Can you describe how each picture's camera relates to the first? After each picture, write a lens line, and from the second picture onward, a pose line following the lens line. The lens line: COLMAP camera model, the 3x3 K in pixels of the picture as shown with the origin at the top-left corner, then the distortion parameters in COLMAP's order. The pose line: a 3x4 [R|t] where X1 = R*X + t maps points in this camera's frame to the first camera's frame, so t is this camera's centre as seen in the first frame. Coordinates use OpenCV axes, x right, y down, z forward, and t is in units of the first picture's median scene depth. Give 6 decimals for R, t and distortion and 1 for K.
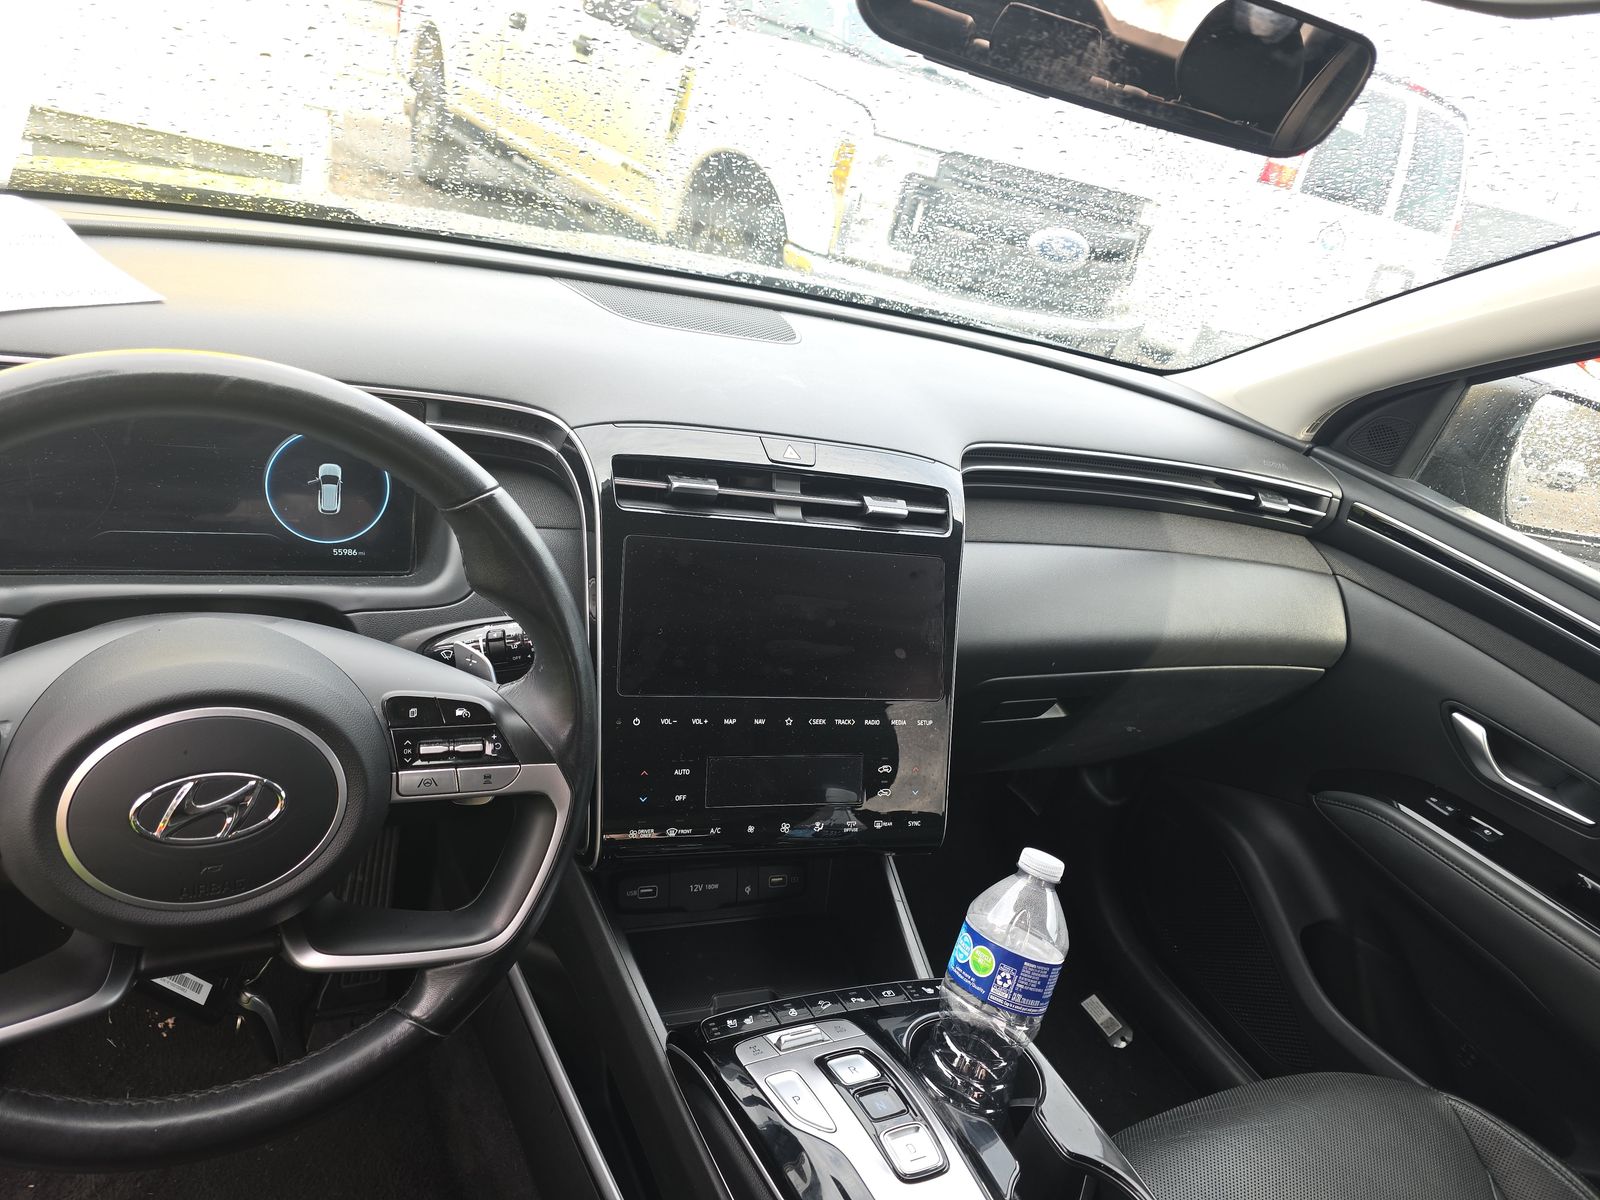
lens RADIAL K [[1077.1, 0, 782.3], [0, 1077.1, 579.2], [0, 0, 1]] dist [0.040676, -0.034638]
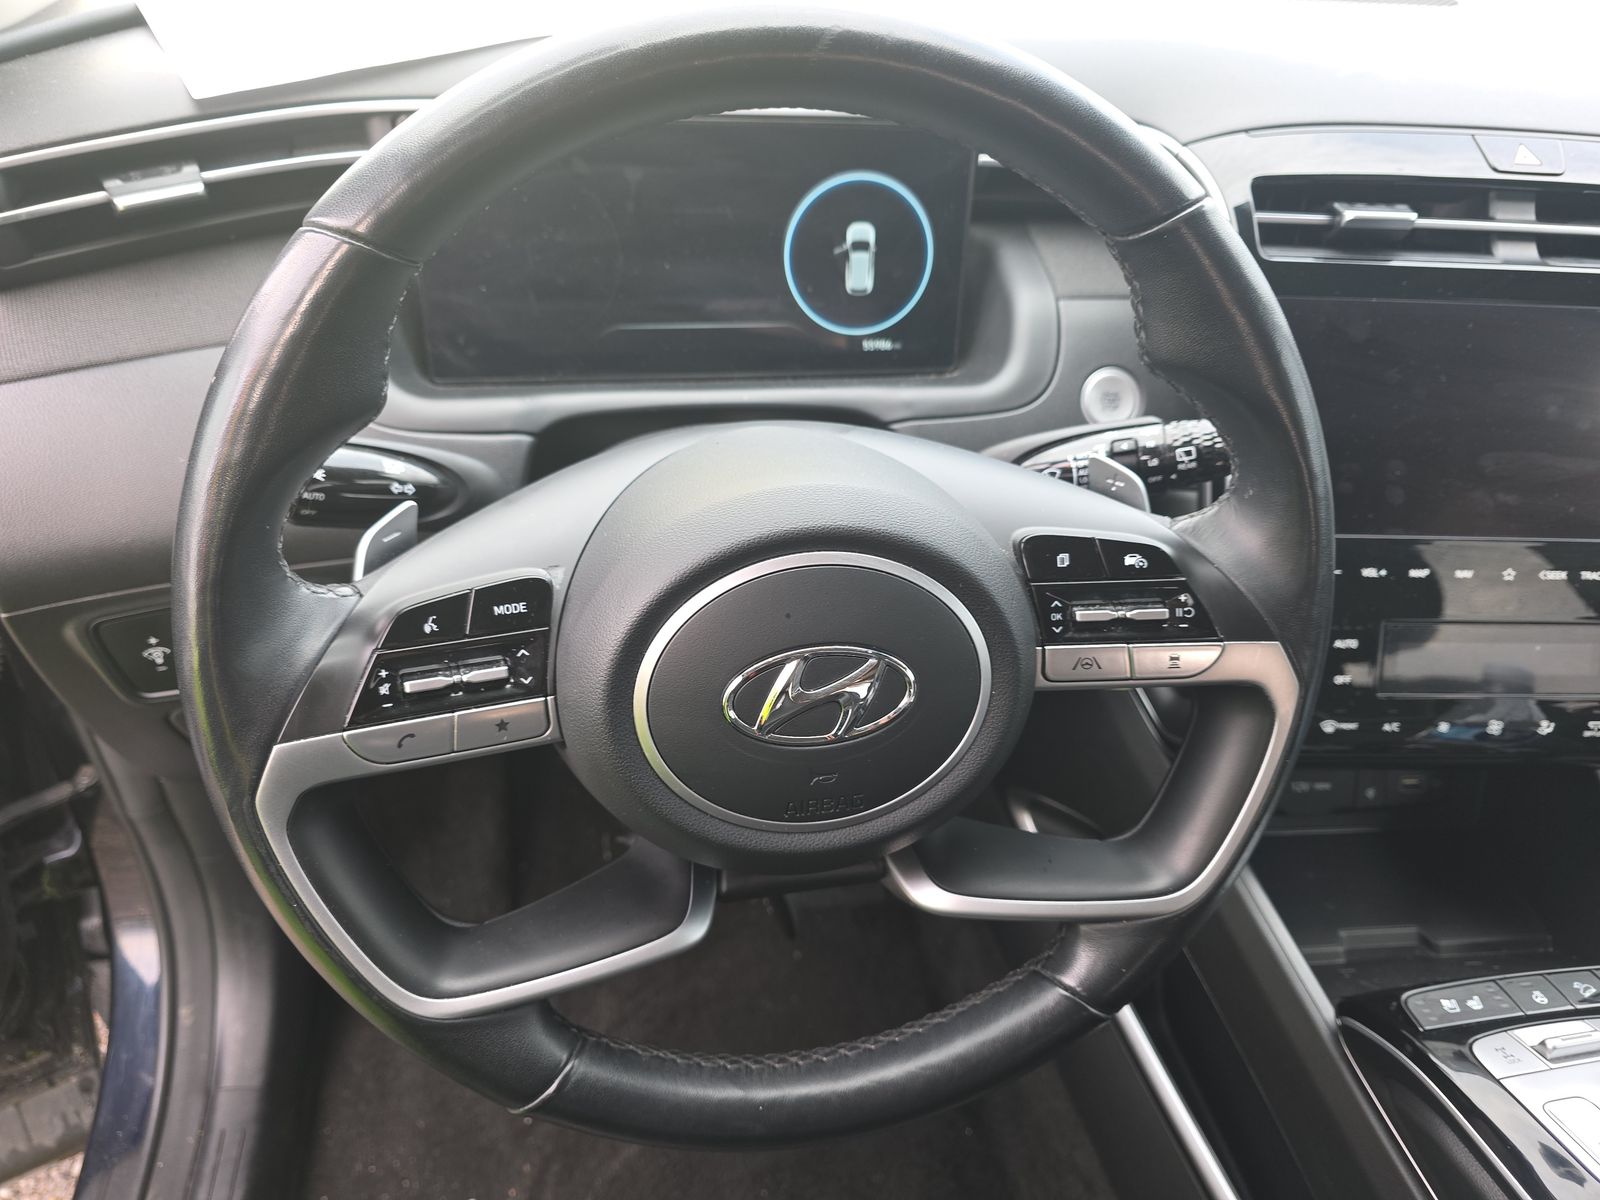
lens RADIAL K [[1105.0, 0, 783.4], [0, 1105.0, 571.8], [0, 0, 1]] dist [0.055054, -0.054455]
pose [[0.945447, 0.014378, -0.325459, -0.258935], [0.033586, 0.989401, 0.141274, 0.025579], [0.324041, -0.144498, 0.934943, 0.277492]]
